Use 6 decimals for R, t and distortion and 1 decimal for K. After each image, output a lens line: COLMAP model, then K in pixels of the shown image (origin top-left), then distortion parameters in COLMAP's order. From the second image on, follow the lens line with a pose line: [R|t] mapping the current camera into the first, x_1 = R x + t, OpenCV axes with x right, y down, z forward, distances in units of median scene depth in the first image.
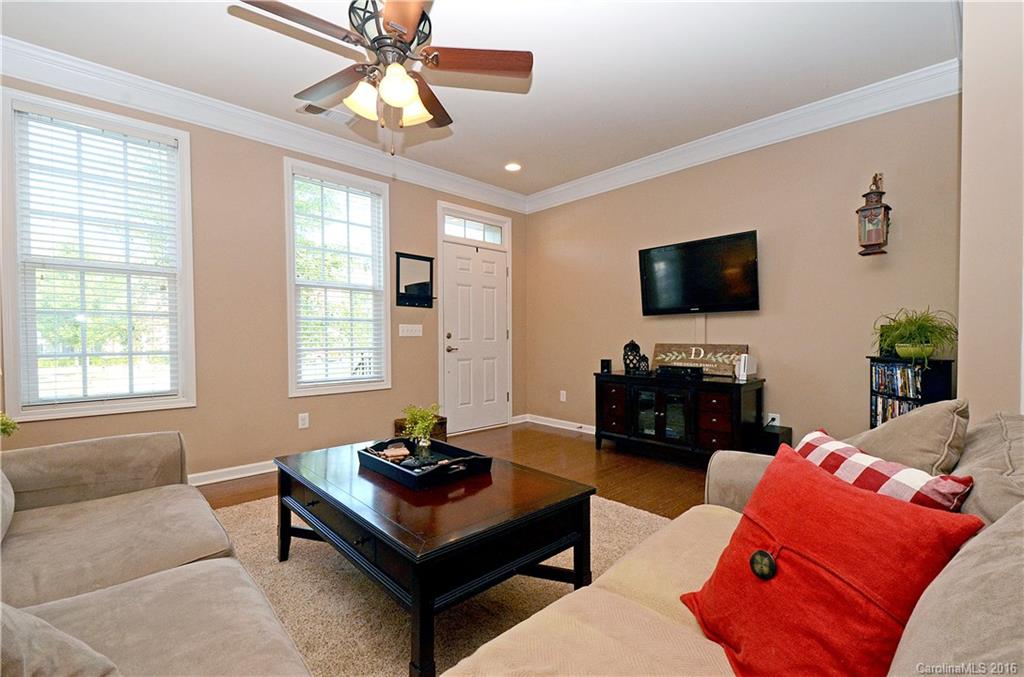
lens RADIAL K [[441.1, 0, 512.2], [0, 441.1, 346.9], [0, 0, 1]] dist [-0.002951, -0.001396]
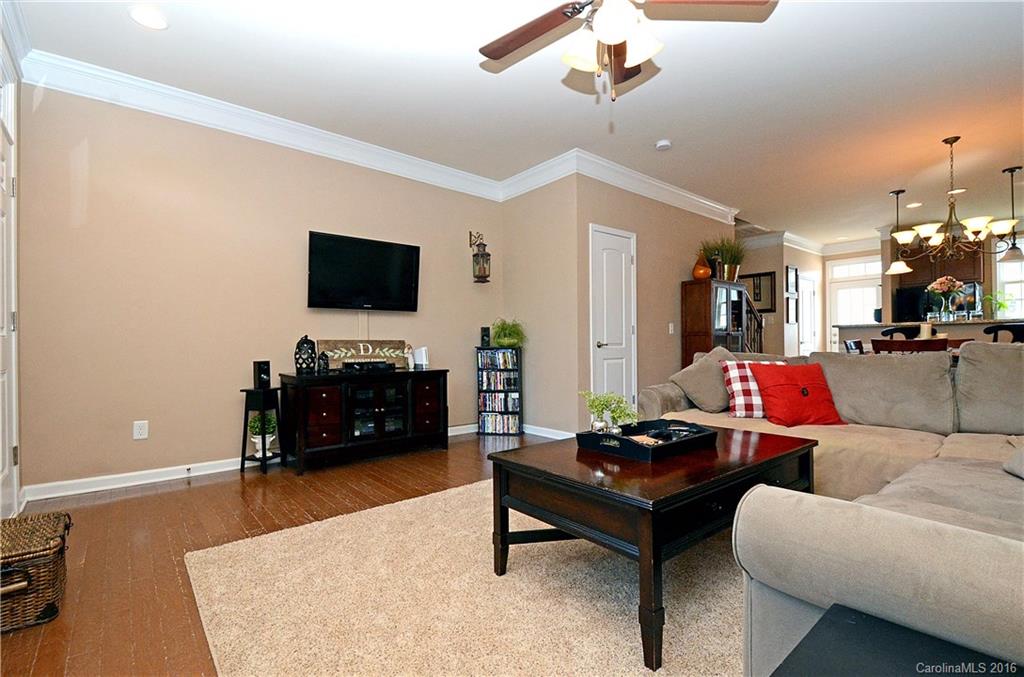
lens RADIAL K [[441.1, 0, 516.6], [0, 441.1, 332.5], [0, 0, 1]] dist [-0.002951, -0.001396]
pose [[0.073868, 0.009356, 0.997224, -0.579171], [0.016049, 0.999815, -0.010570, -0.006820], [-0.997139, 0.016785, 0.073704, 0.582224]]
